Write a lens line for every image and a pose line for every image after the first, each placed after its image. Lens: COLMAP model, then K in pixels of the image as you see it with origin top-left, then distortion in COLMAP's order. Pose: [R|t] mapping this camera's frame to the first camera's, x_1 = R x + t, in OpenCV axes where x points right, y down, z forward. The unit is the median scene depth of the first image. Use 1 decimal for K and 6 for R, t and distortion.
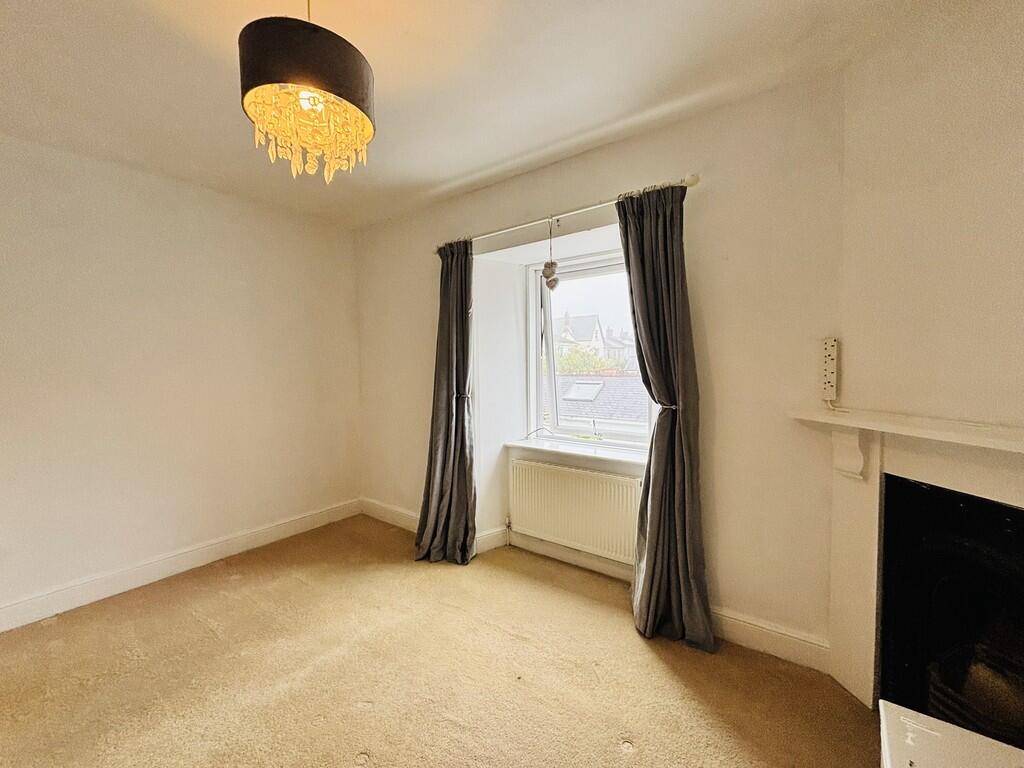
lens RADIAL K [[409.3, 0, 512.0], [0, 409.3, 384.0], [0, 0, 1]] dist [0.004325, -0.000399]
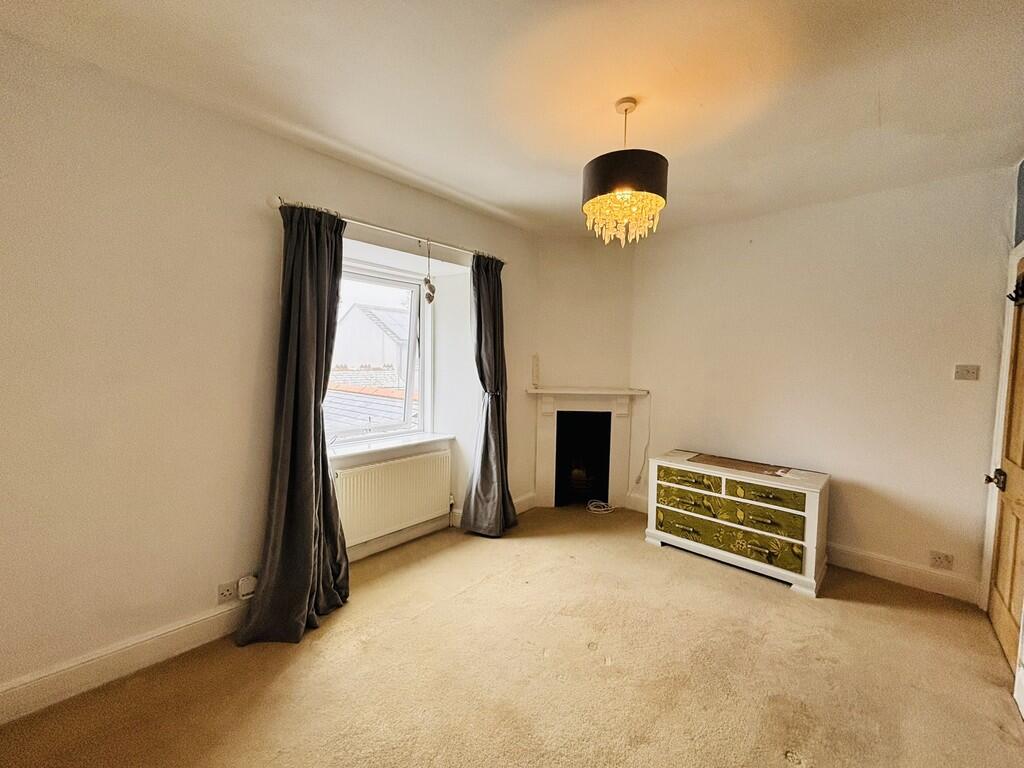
lens RADIAL K [[409.3, 0, 512.0], [0, 409.3, 384.0], [0, 0, 1]] dist [0.004325, -0.000399]
pose [[0.107365, -0.048636, 0.993029, -1.058513], [0.030441, 0.998495, 0.045613, -0.046295], [-0.993754, 0.025332, 0.108684, 0.652457]]
